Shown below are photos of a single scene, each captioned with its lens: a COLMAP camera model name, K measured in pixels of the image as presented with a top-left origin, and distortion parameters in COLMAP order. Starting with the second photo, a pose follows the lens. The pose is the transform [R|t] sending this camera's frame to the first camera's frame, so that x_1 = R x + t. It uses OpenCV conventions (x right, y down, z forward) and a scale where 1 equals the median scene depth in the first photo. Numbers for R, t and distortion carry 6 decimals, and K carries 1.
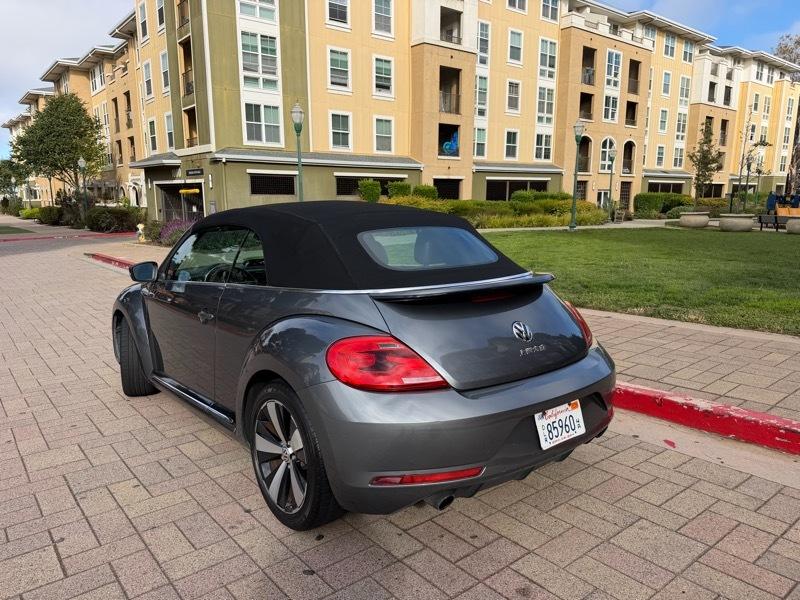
lens RADIAL K [[562.0, 0, 394.6], [0, 562.0, 299.4], [0, 0, 1]] dist [0.034974, -0.044889]
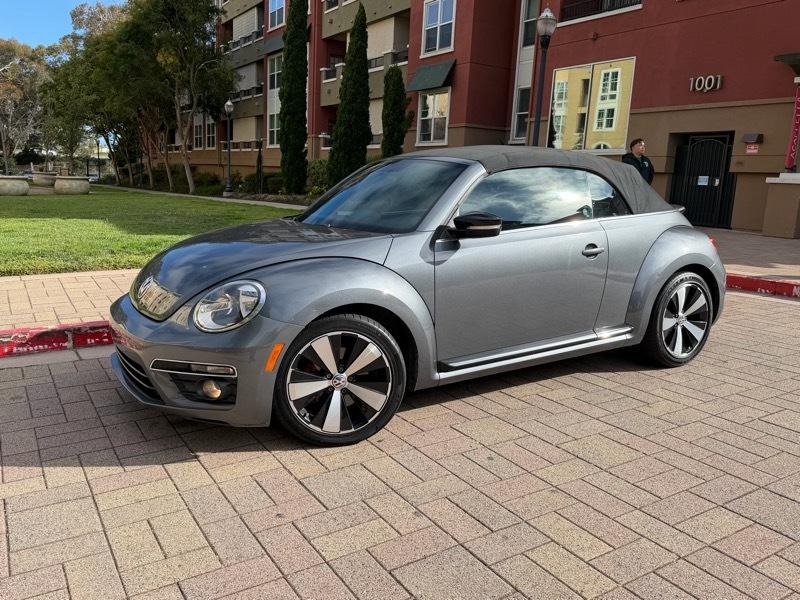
lens RADIAL K [[649.8, 0, 399.5], [0, 649.8, 302.8], [0, 0, 1]] dist [0.111271, -0.194630]
pose [[0.119856, -0.171110, 0.977935, -0.150244], [0.128168, 0.979459, 0.155668, -0.010858], [-0.984483, 0.106682, 0.139325, 0.111556]]
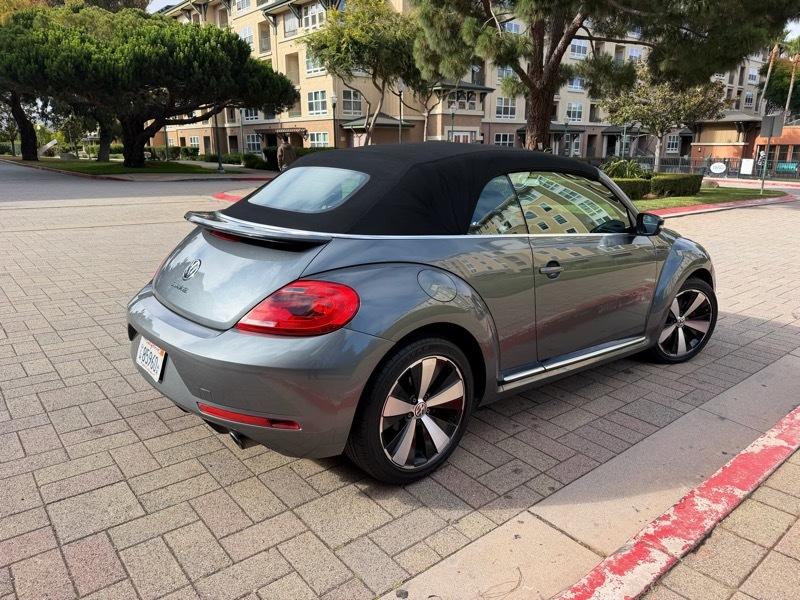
lens RADIAL K [[557.6, 0, 405.1], [0, 557.6, 302.2], [0, 0, 1]] dist [0.026792, -0.032992]
pose [[0.029656, 0.266329, -0.963426, 0.089936], [-0.178570, 0.949756, 0.257054, -0.015815], [0.983480, 0.164416, 0.075724, 0.096317]]
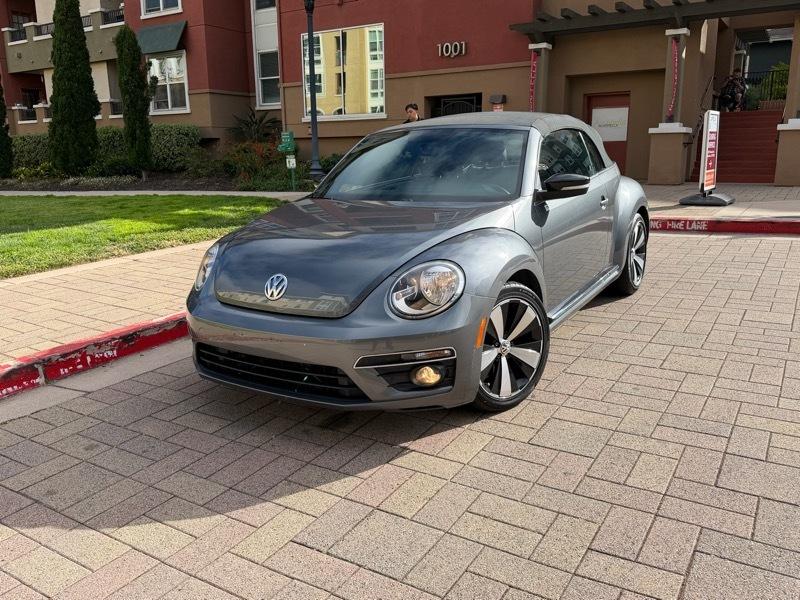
lens RADIAL K [[654.6, 0, 400.1], [0, 654.6, 303.1], [0, 0, 1]] dist [0.034078, -0.049712]
pose [[-0.322350, -0.203134, 0.924569, -0.145149], [0.182642, 0.945006, 0.271302, -0.021672], [-0.928834, 0.256320, -0.267522, 0.172334]]
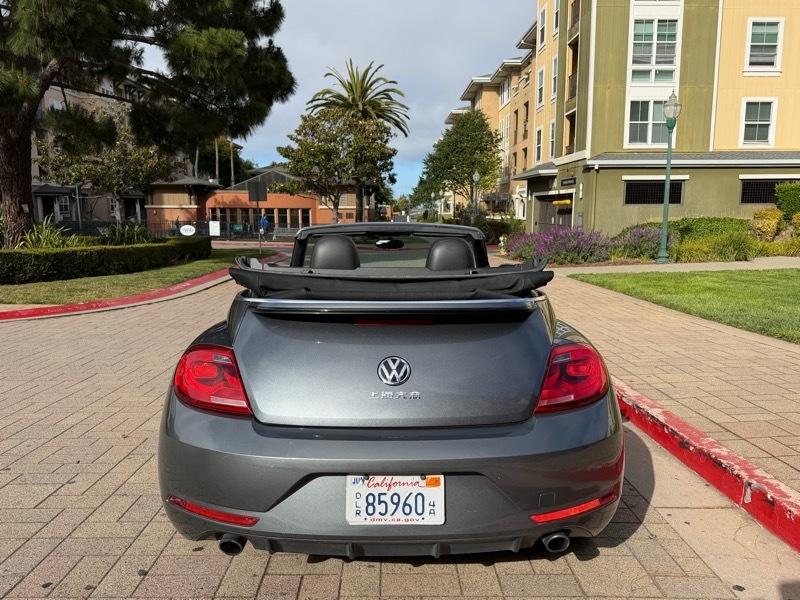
lens RADIAL K [[622.8, 0, 403.5], [0, 622.8, 303.1], [0, 0, 1]] dist [0.090117, -0.133144]
pose [[0.795121, 0.087442, -0.600114, 0.054550], [-0.106043, 0.994352, 0.004385, -0.002834], [0.597108, 0.060151, 0.799902, 0.023432]]
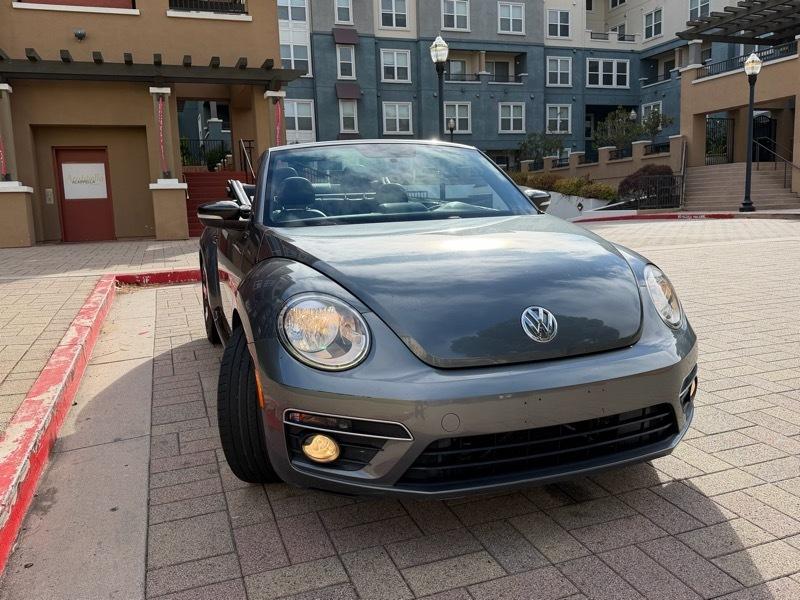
lens RADIAL K [[649.8, 0, 399.5], [0, 649.8, 302.8], [0, 0, 1]] dist [0.111271, -0.194630]
pose [[-0.944810, -0.012761, 0.327369, -0.063760], [0.094025, 0.946643, 0.308265, -0.025834], [-0.313835, 0.322033, -0.893198, 0.225024]]
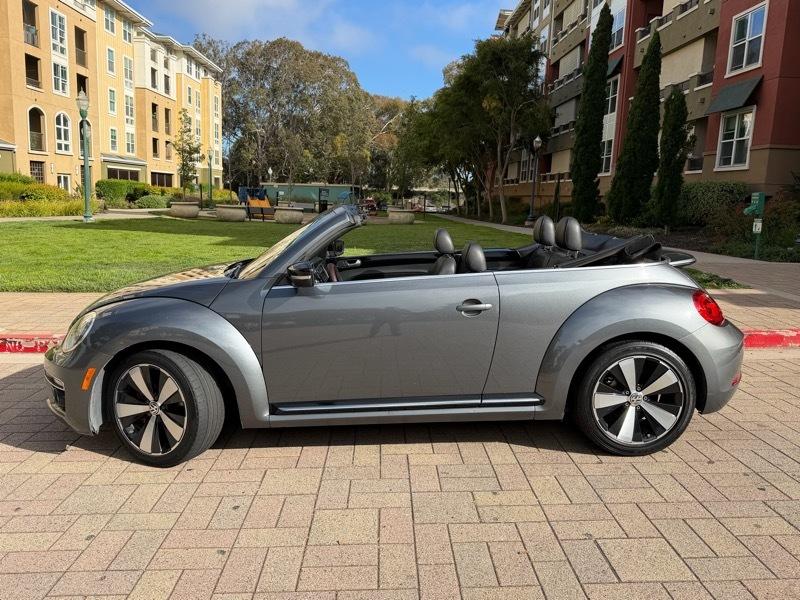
lens RADIAL K [[621.6, 0, 399.6], [0, 621.6, 294.4], [0, 0, 1]] dist [0.053557, -0.073353]
pose [[0.605150, -0.101440, 0.789622, -0.116565], [0.105304, 0.993333, 0.046907, -0.005364], [-0.789116, 0.054764, 0.611797, 0.041505]]
